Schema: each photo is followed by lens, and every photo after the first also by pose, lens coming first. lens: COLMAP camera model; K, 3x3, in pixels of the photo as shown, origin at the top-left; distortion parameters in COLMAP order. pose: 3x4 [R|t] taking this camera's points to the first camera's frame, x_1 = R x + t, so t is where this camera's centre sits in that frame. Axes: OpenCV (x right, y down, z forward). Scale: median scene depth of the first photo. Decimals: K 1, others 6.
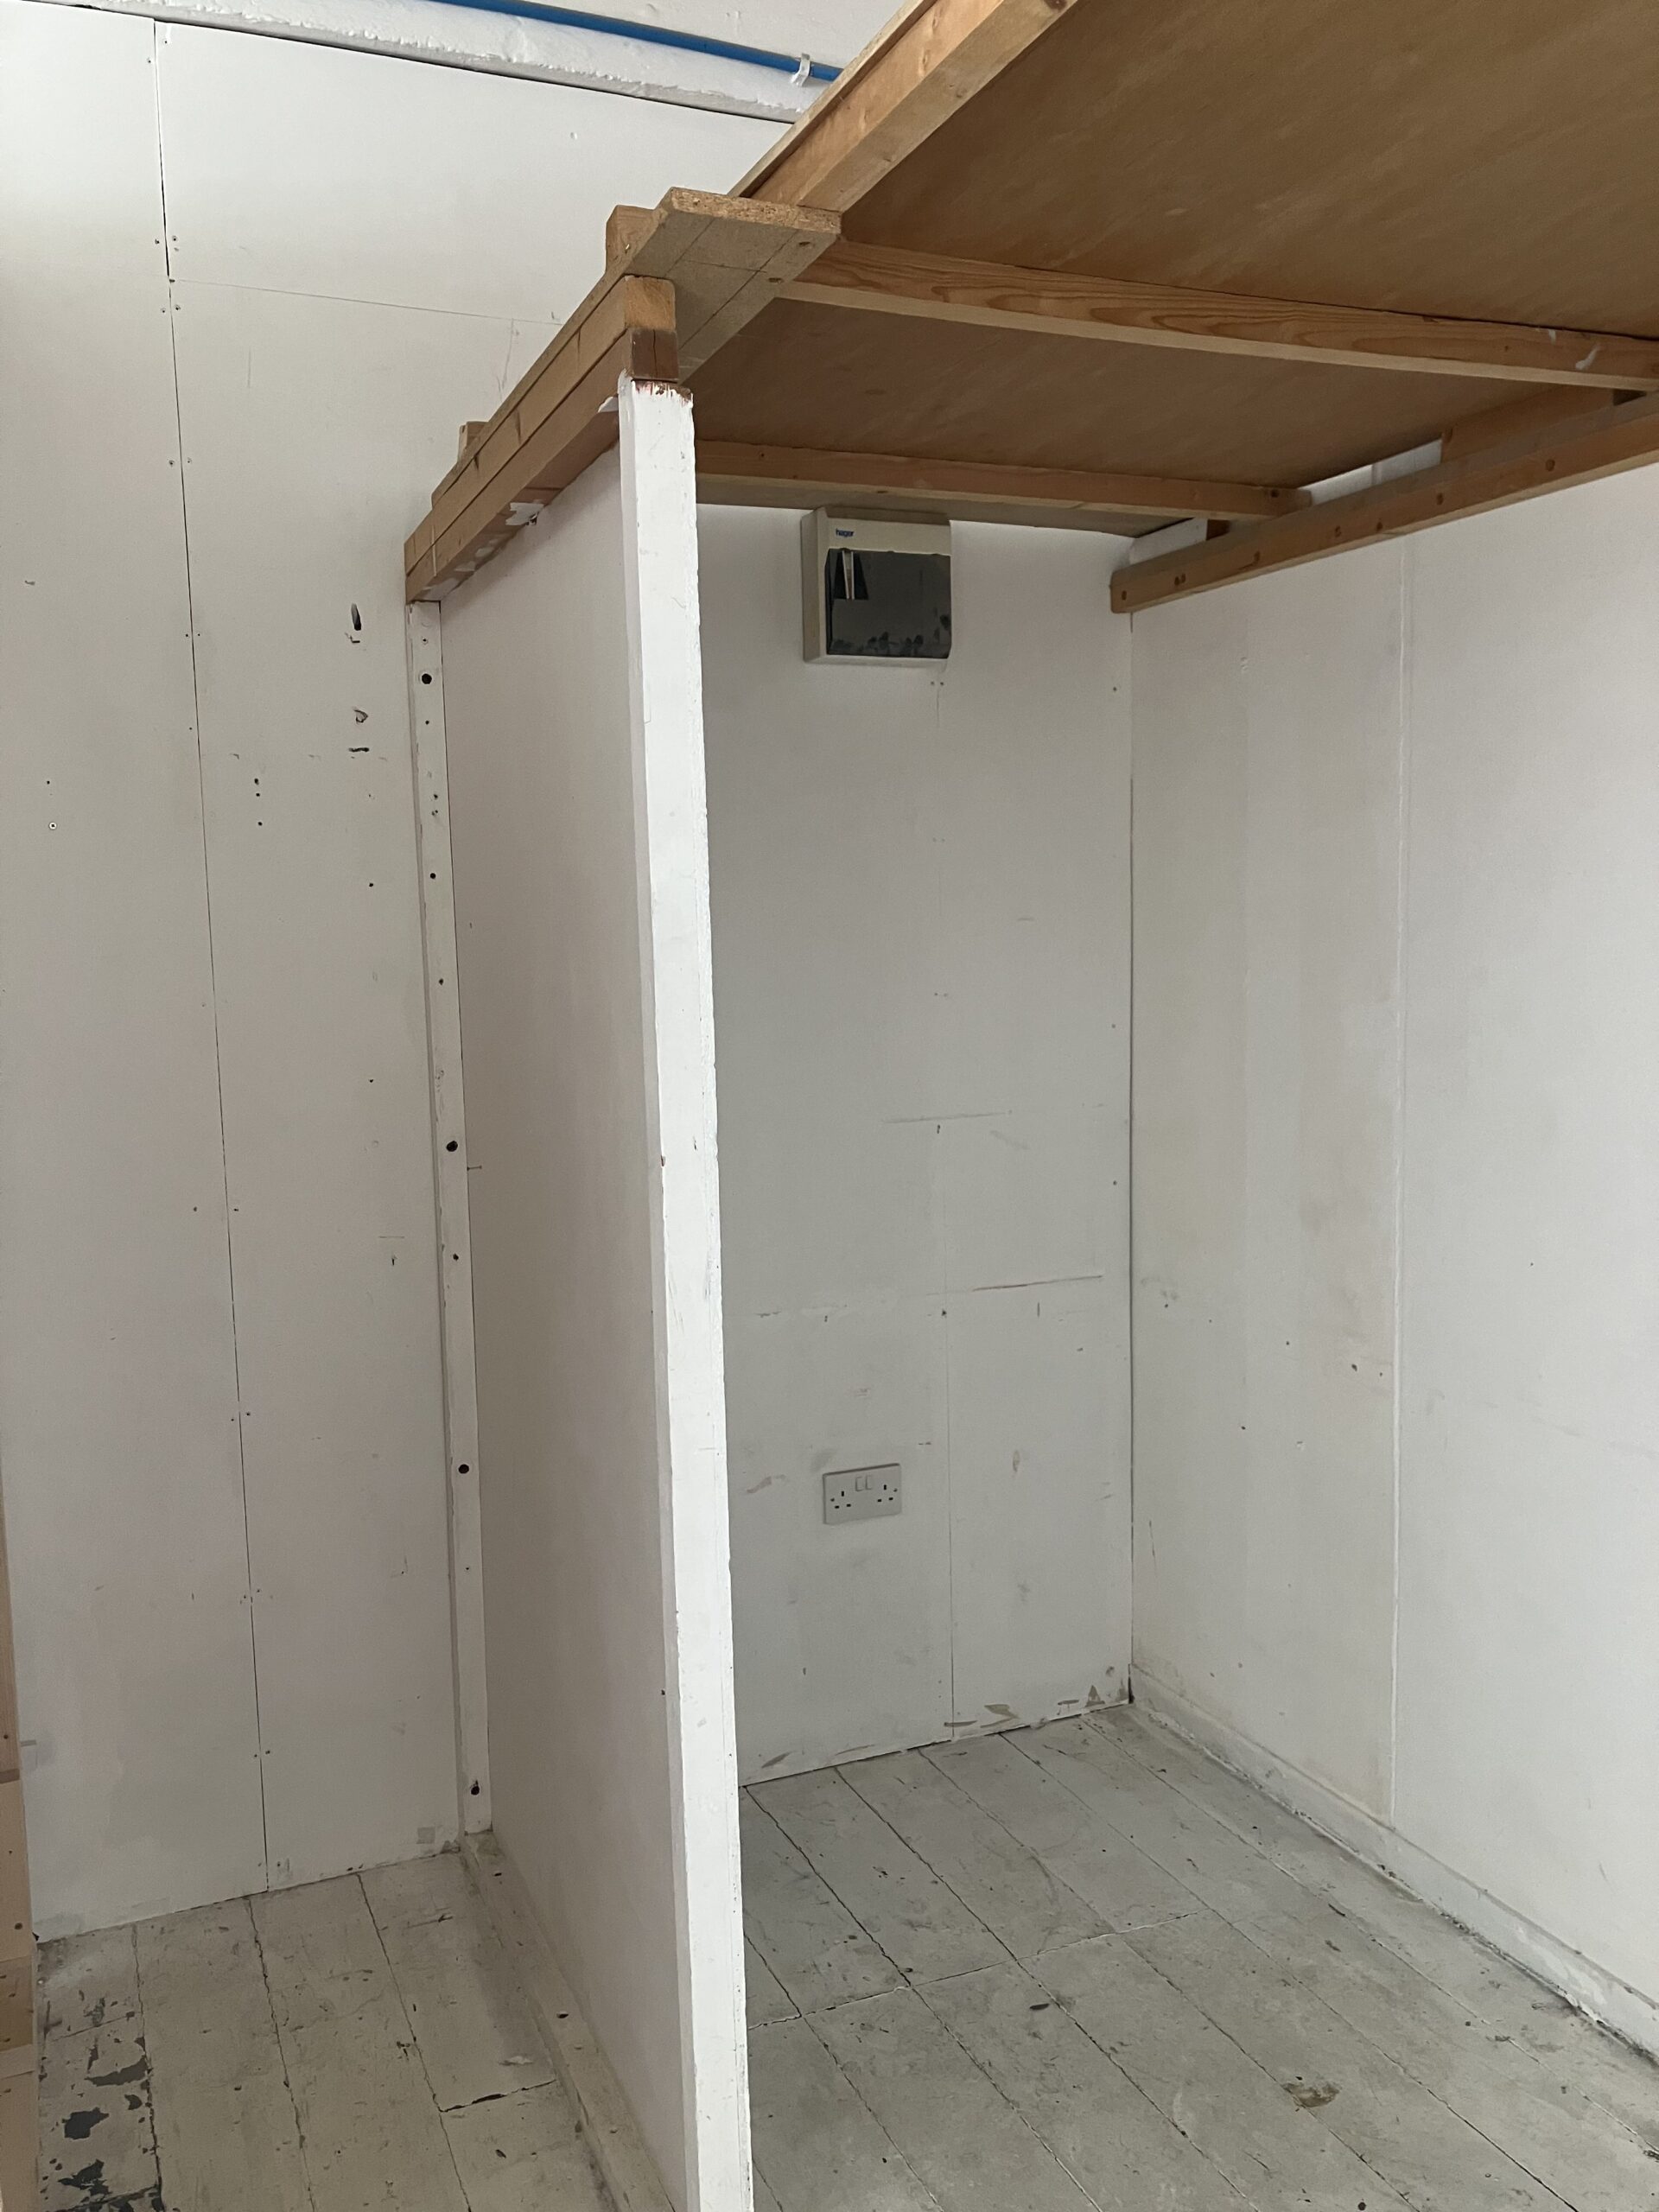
lens RADIAL K [[1792.3, 0, 789.9], [0, 1792.3, 1114.0], [0, 0, 1]] dist [0.024096, -0.030049]
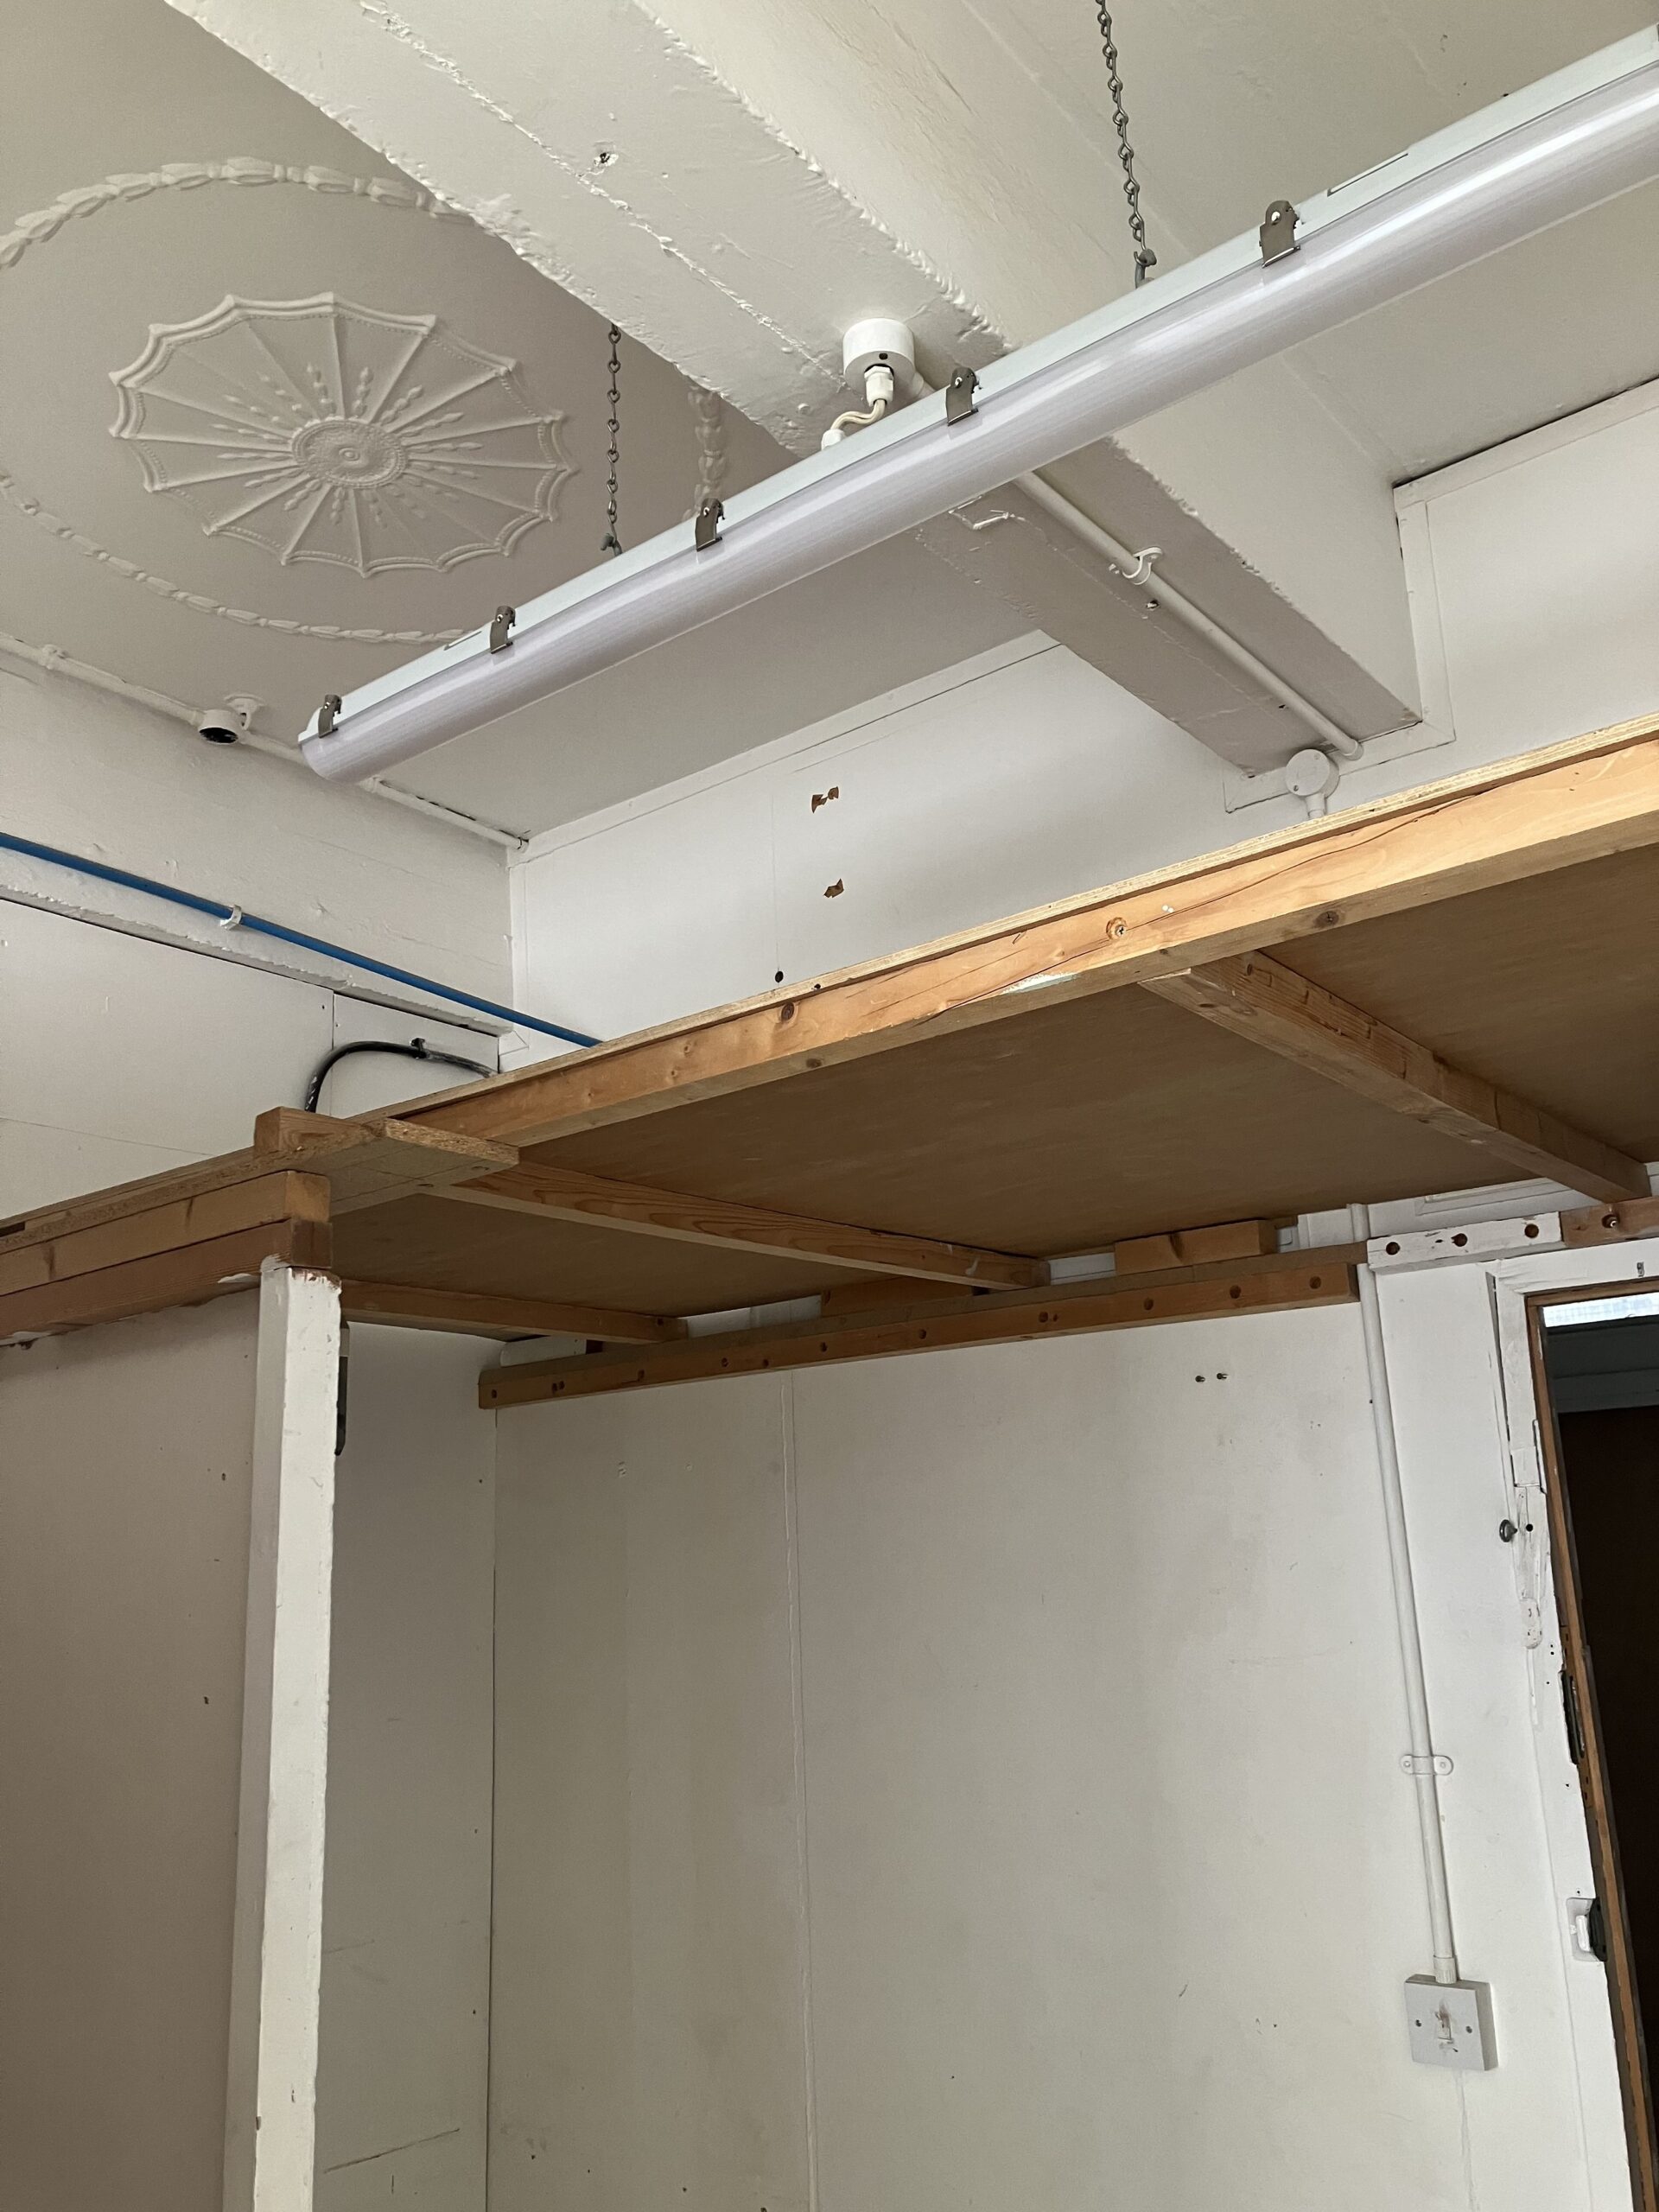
lens RADIAL K [[1784.4, 0, 829.5], [0, 1784.4, 1106.0], [0, 0, 1]] dist [0.006825, -0.056694]
pose [[0.888634, 0.108820, 0.445520, -0.155882], [0.073639, 0.924981, -0.372810, -0.053134], [-0.452667, 0.364099, 0.813956, 0.004704]]
